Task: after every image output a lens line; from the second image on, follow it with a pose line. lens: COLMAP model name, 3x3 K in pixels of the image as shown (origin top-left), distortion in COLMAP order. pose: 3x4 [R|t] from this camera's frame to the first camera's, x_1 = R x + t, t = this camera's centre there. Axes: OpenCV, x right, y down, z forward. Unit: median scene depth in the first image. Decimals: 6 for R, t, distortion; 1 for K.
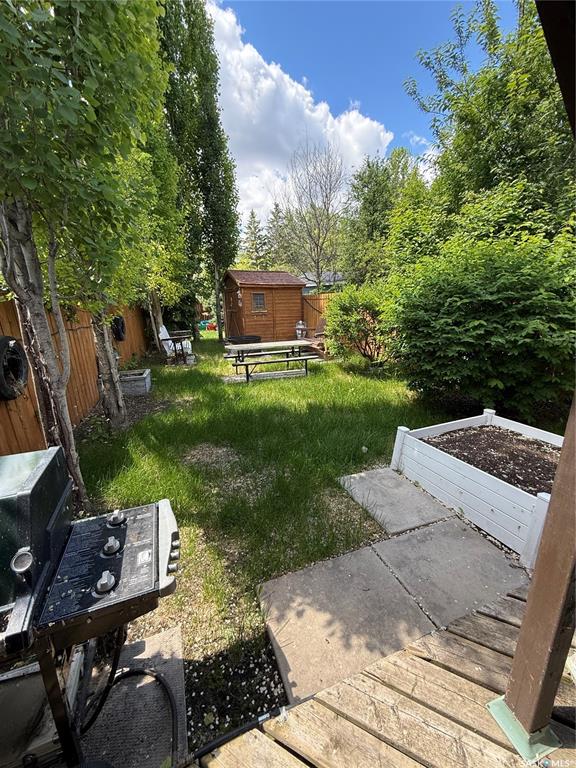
lens RADIAL K [[306.3, 0, 287.1], [0, 306.3, 385.8], [0, 0, 1]] dist [-0.000023, 0.000151]
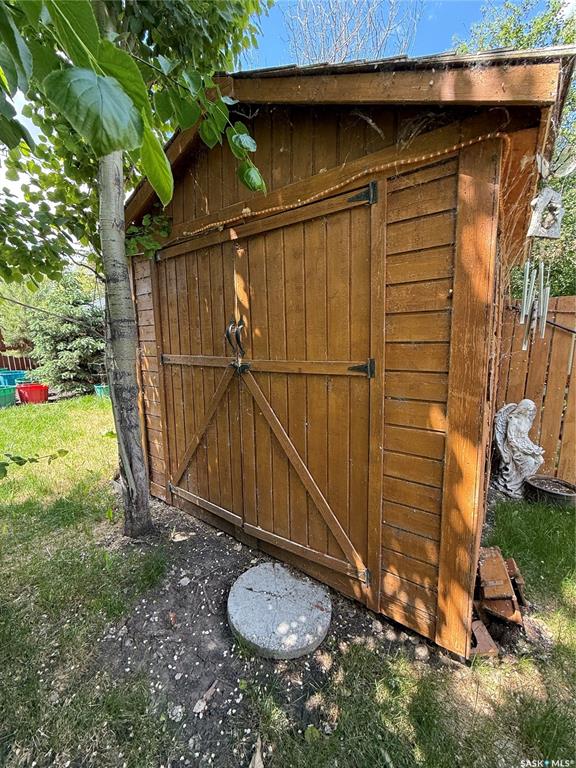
lens RADIAL K [[306.3, 0, 289.1], [0, 306.3, 383.0], [0, 0, 1]] dist [-0.000023, 0.000151]
pose [[0.885027, -0.052725, 0.462543, -0.223627], [0.105379, 0.990466, -0.088730, -0.207644], [-0.453455, 0.127271, 0.882145, 0.815030]]
